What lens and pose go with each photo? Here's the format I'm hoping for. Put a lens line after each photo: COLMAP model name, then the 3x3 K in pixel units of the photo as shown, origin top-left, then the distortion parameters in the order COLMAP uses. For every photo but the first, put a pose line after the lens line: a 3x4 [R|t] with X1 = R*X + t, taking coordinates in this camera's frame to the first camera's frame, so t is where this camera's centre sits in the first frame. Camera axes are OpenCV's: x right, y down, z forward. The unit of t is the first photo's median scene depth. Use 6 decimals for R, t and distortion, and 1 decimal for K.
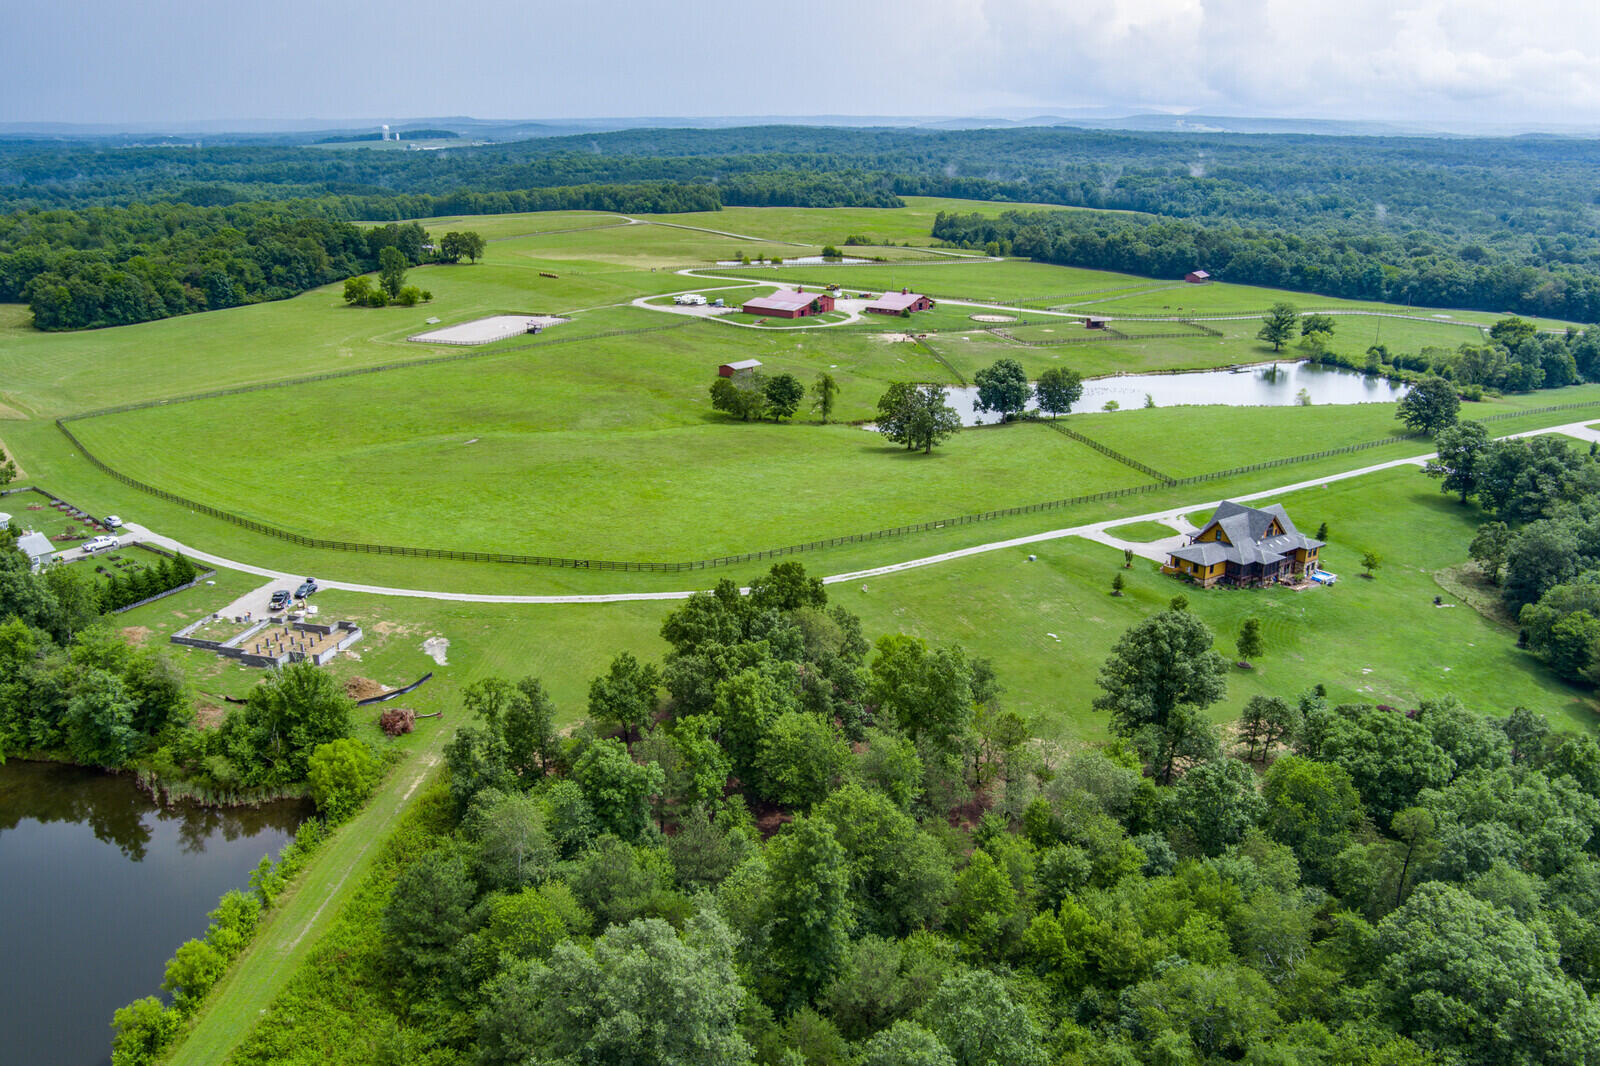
lens RADIAL K [[1280.6, 0, 807.6], [0, 1280.6, 531.0], [0, 0, 1]] dist [-0.070758, 0.029366]
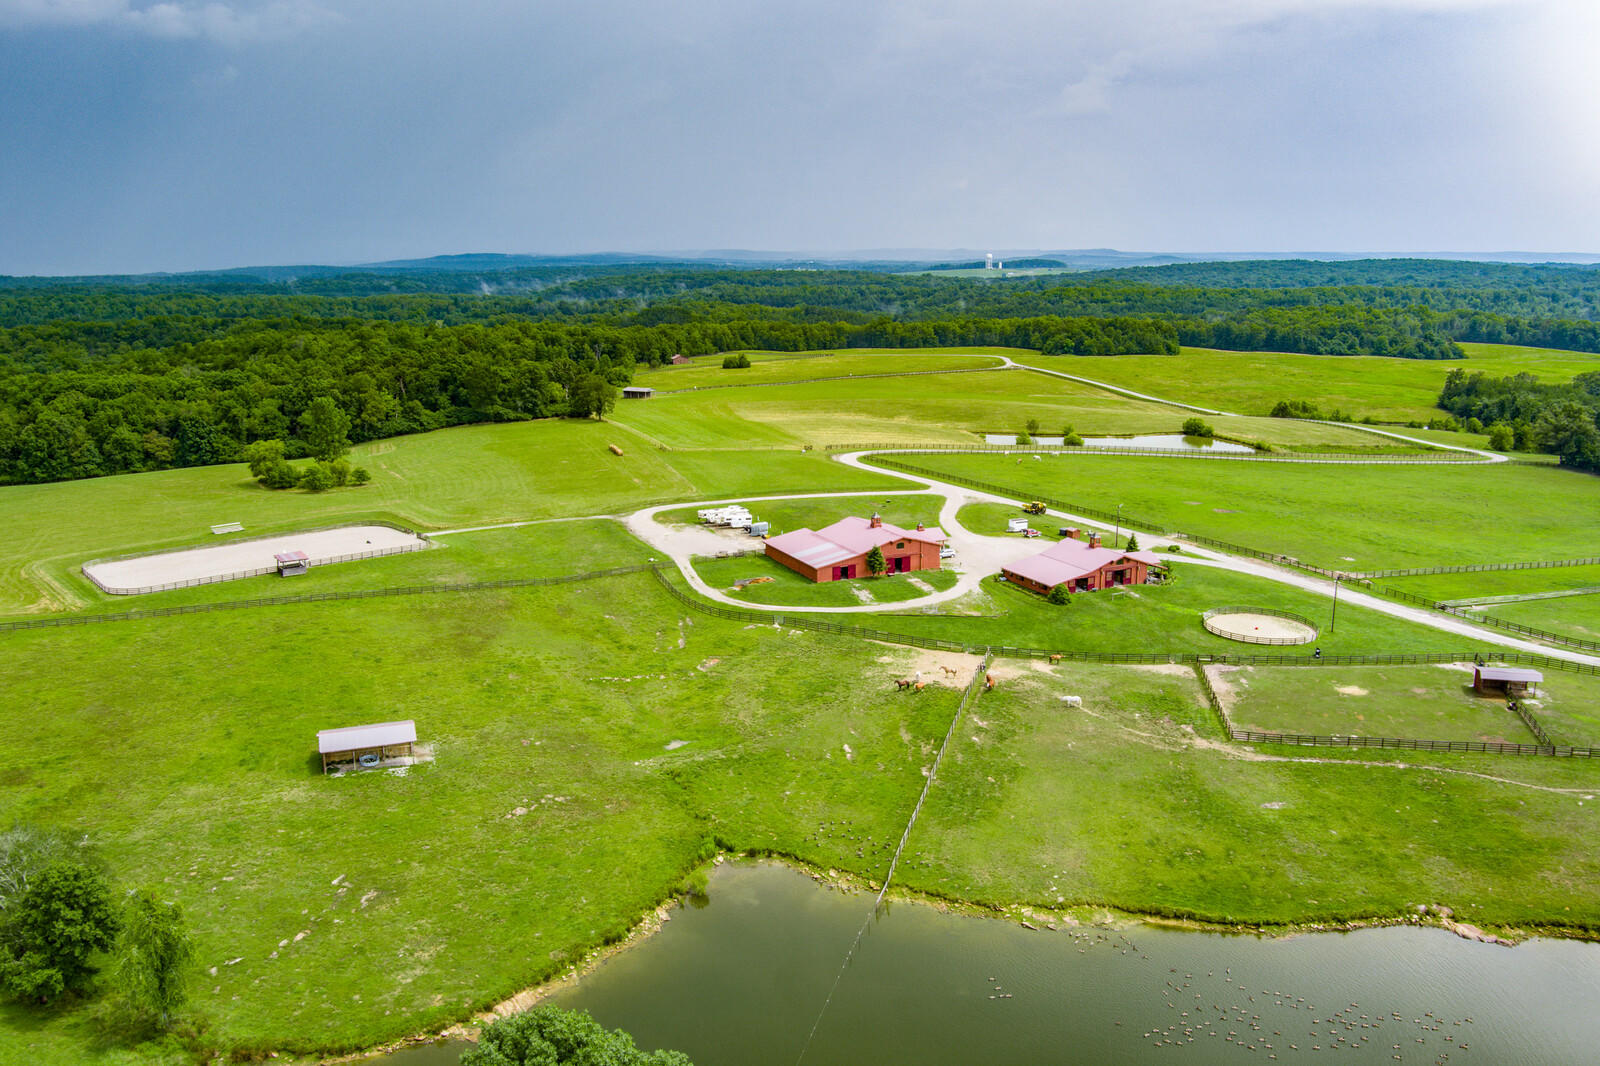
lens RADIAL K [[1280.6, 0, 784.5], [0, 1280.6, 540.8], [0, 0, 1]] dist [-0.070758, 0.029366]
pose [[0.877514, 0.099023, -0.469217, 0.120802], [-0.141261, 0.988410, -0.055589, -0.088179], [0.458274, 0.115063, 0.881332, 0.317858]]
